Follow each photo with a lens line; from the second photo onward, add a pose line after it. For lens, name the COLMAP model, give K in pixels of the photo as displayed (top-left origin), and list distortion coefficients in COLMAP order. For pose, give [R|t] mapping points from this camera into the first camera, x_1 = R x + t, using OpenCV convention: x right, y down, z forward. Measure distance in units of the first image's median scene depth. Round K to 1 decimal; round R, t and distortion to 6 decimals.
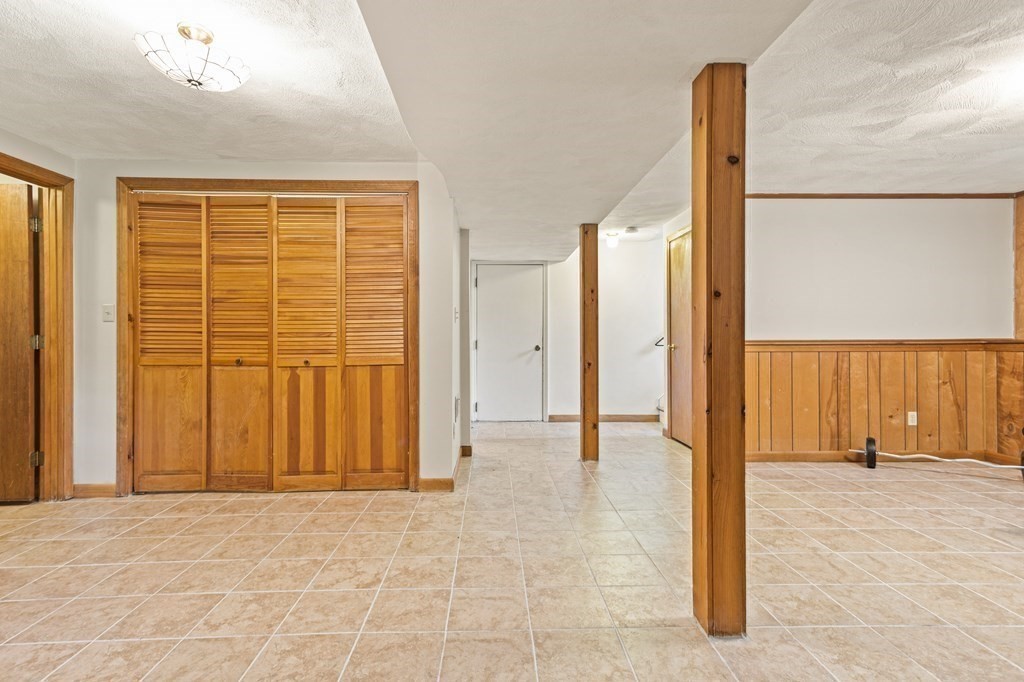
lens RADIAL K [[495.5, 0, 511.3], [0, 495.5, 337.2], [0, 0, 1]] dist [0.013373, 0.000807]
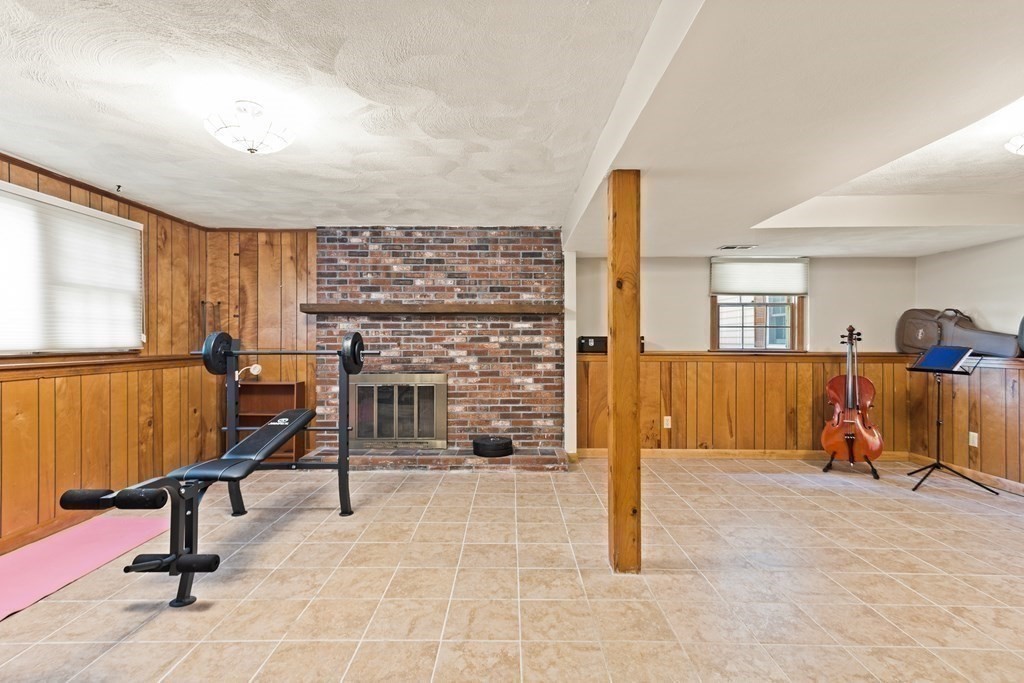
lens RADIAL K [[495.5, 0, 511.7], [0, 495.5, 340.5], [0, 0, 1]] dist [0.013373, 0.000807]
pose [[-0.999386, 0.004759, 0.034709, 0.597997], [0.004748, 0.999989, -0.000377, -0.054302], [-0.034711, -0.000212, -0.999397, 2.115158]]
